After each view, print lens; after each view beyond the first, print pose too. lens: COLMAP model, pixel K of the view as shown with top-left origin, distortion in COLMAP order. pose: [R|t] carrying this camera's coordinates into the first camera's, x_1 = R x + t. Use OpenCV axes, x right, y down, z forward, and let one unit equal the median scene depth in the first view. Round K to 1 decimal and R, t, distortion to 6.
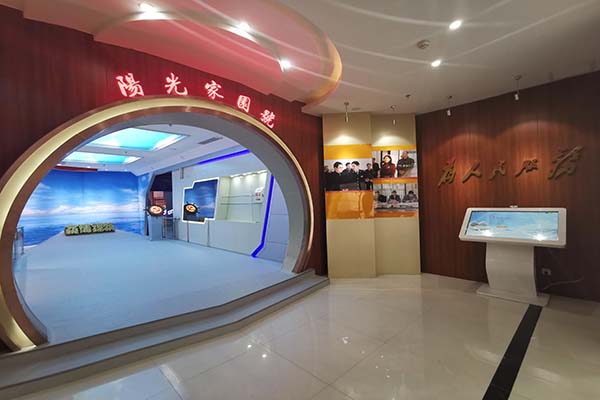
lens RADIAL K [[277.0, 0, 300.0], [0, 277.0, 200.3], [0, 0, 1]] dist [0.005597, 0.001969]
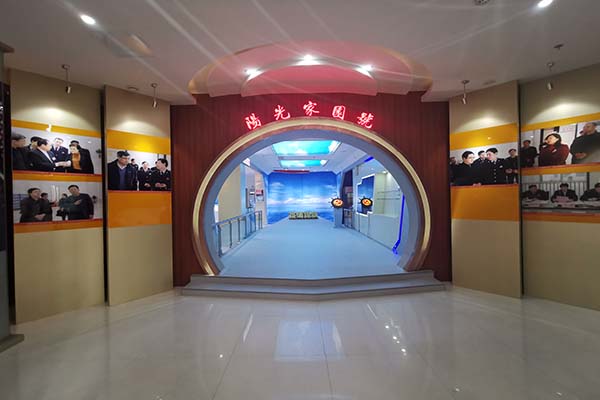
lens RADIAL K [[277.0, 0, 299.9], [0, 277.0, 200.5], [0, 0, 1]] dist [0.005597, 0.001969]
pose [[0.723486, 0.018845, -0.690081, 0.343676], [-0.002049, 0.999682, 0.025152, -0.008465], [0.690336, -0.016783, 0.723295, 0.034401]]
